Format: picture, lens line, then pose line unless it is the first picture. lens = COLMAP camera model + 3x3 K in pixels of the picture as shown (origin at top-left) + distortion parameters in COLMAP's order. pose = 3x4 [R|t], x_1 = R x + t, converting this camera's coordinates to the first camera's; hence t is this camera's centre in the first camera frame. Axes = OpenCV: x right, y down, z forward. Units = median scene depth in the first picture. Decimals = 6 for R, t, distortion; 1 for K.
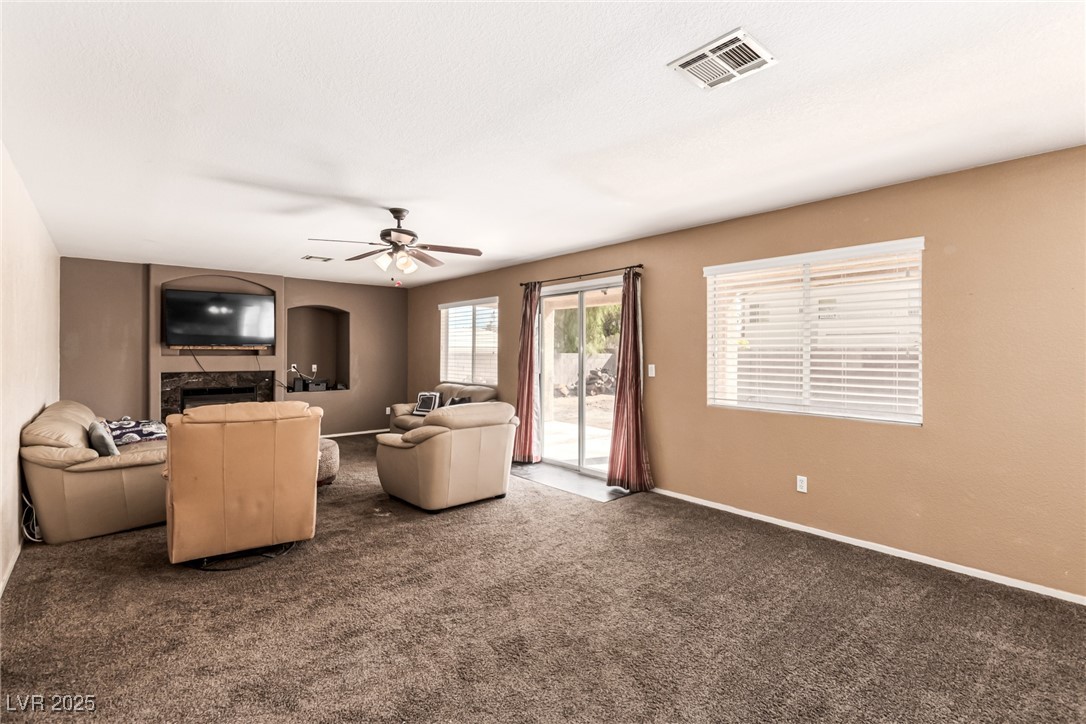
lens RADIAL K [[512.6, 0, 543.1], [0, 512.6, 356.5], [0, 0, 1]] dist [0.000883, -0.000088]
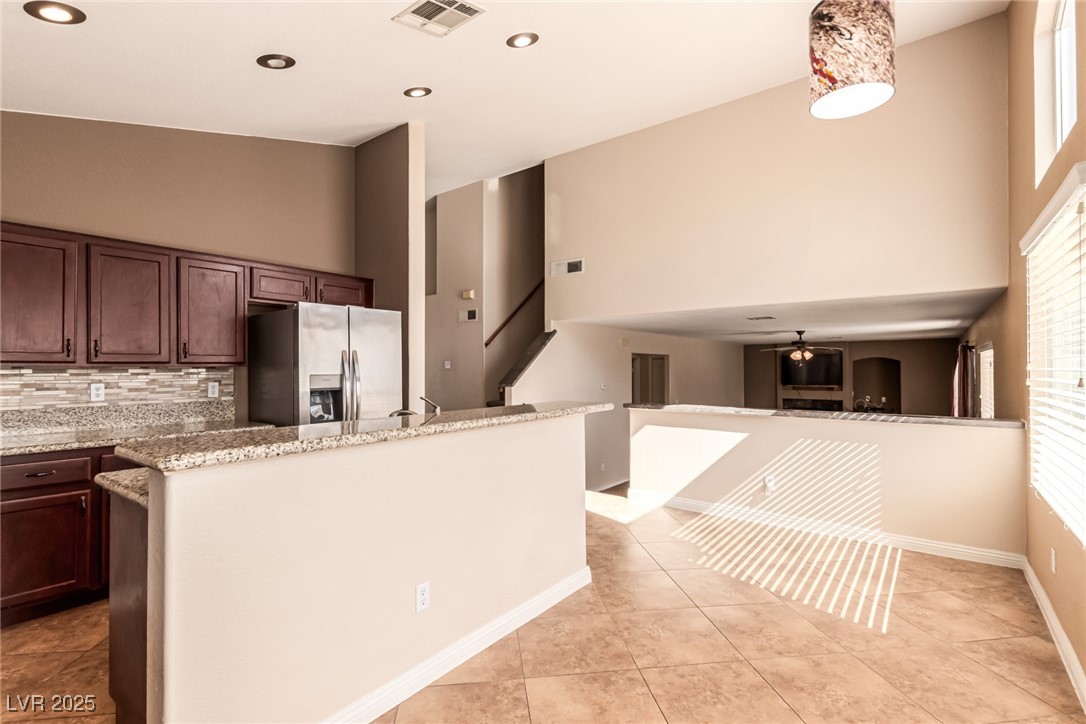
lens RADIAL K [[512.6, 0, 543.4], [0, 512.6, 364.5], [0, 0, 1]] dist [0.000883, -0.000088]
pose [[0.207221, -0.011561, -0.978226, 0.892007], [-0.001553, 0.999925, -0.012146, -0.065833], [0.978293, 0.004036, 0.207188, -0.278964]]
